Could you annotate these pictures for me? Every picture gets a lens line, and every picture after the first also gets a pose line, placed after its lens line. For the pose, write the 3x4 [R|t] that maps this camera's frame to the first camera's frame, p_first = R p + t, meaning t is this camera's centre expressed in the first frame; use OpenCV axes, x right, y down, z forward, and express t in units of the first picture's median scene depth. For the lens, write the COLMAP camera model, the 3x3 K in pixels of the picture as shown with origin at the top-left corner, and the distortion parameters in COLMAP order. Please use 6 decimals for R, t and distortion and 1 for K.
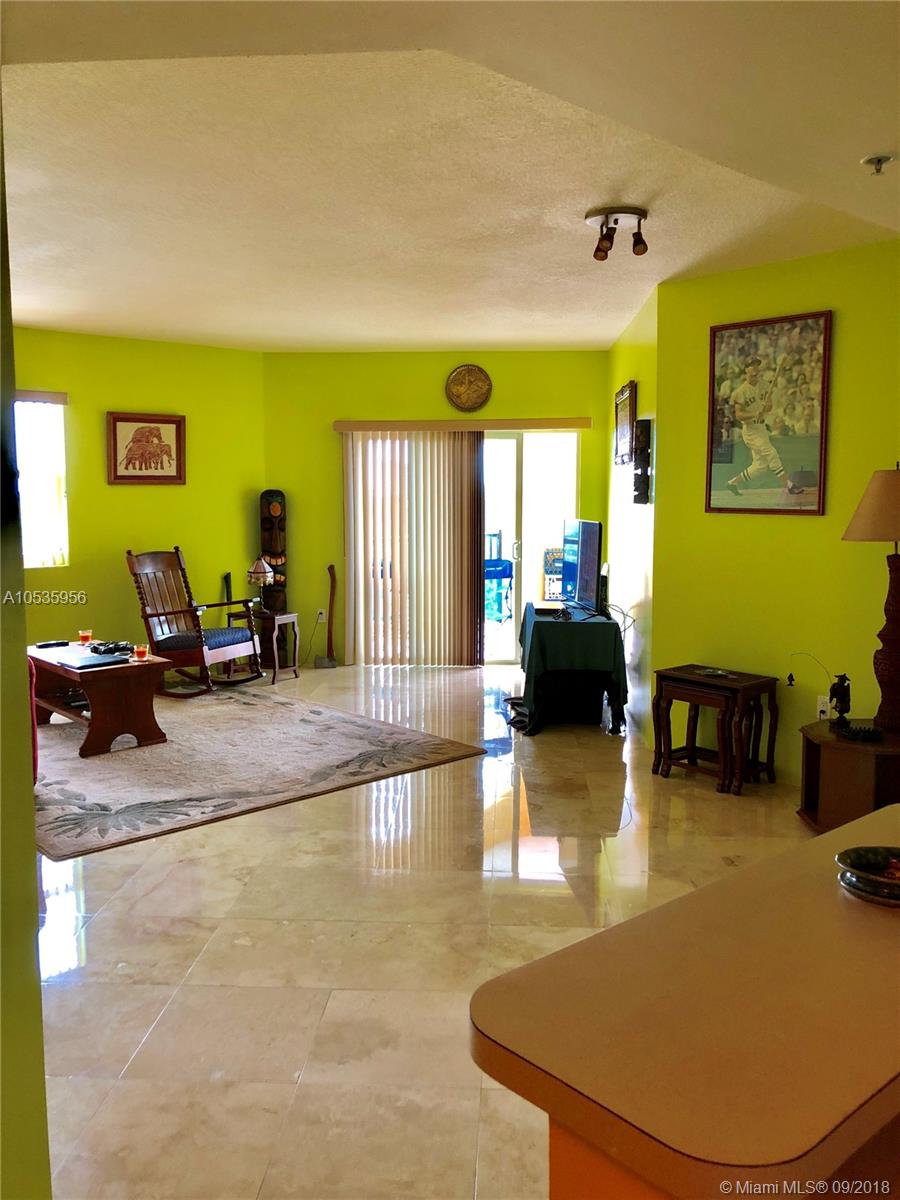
lens RADIAL K [[975.5, 0, 451.6], [0, 975.5, 567.6], [0, 0, 1]] dist [0.121210, -0.399105]
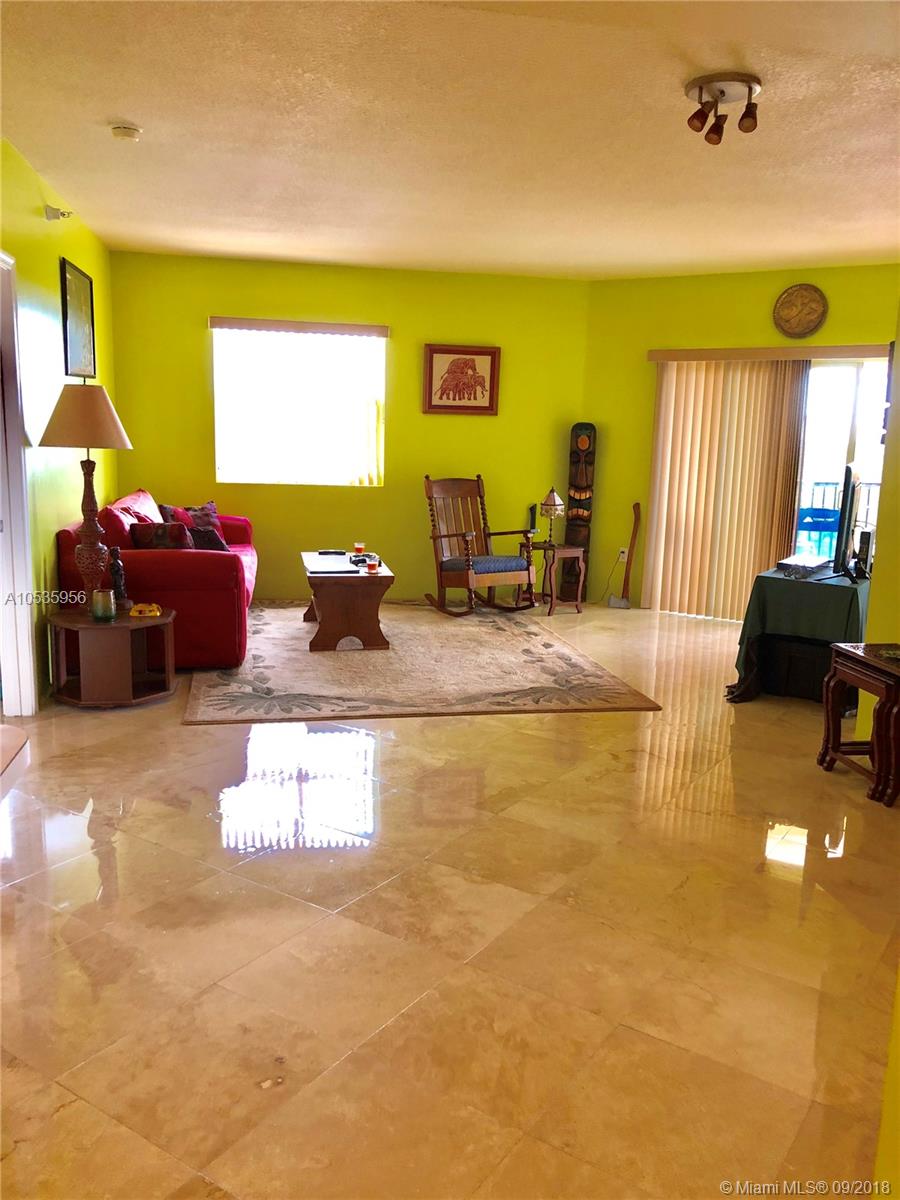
lens RADIAL K [[975.1, 0, 468.4], [0, 975.1, 594.3], [0, 0, 1]] dist [0.079507, -0.127045]
pose [[0.866060, 0.113756, -0.486826, 0.247239], [-0.071941, 0.991991, 0.103815, -0.002096], [0.494737, -0.054887, 0.867308, 0.085486]]
